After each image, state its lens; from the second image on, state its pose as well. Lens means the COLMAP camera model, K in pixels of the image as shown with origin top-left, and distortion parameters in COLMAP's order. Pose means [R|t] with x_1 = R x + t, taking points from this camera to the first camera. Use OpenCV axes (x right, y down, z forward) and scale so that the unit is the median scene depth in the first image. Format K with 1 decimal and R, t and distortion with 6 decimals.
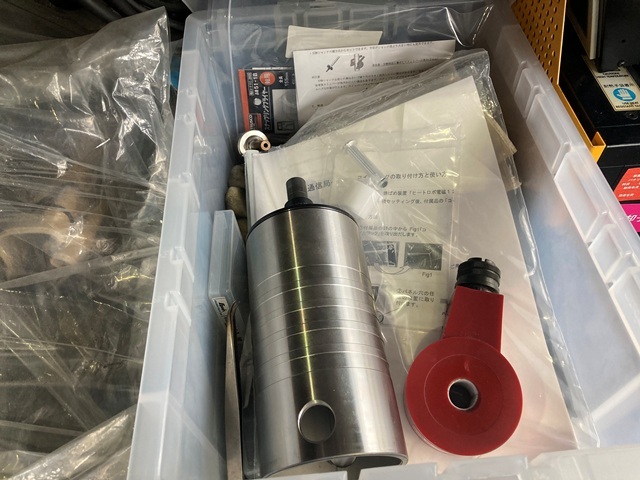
lens RADIAL K [[534.9, 0, 319.4], [0, 534.9, 255.2], [0, 0, 1]] dist [0.055697, -0.065053]
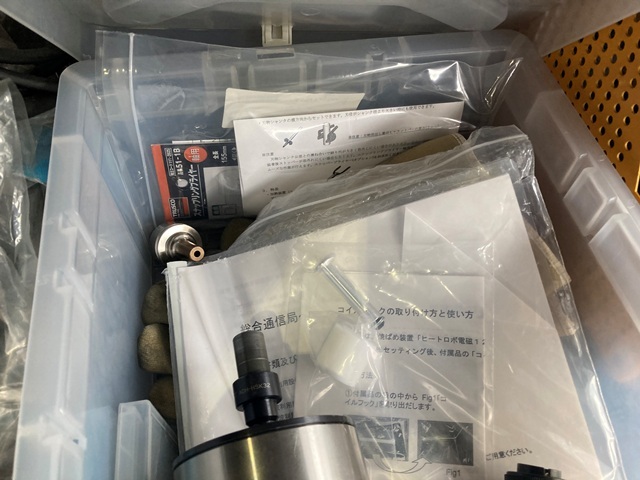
lens RADIAL K [[534.9, 0, 319.4], [0, 534.9, 255.2], [0, 0, 1]] dist [0.055697, -0.065053]
pose [[0.991205, -0.040399, 0.126019, -0.034246], [0.036314, 0.998743, 0.034542, -0.233948], [-0.127256, -0.029662, 0.991426, 0.322023]]
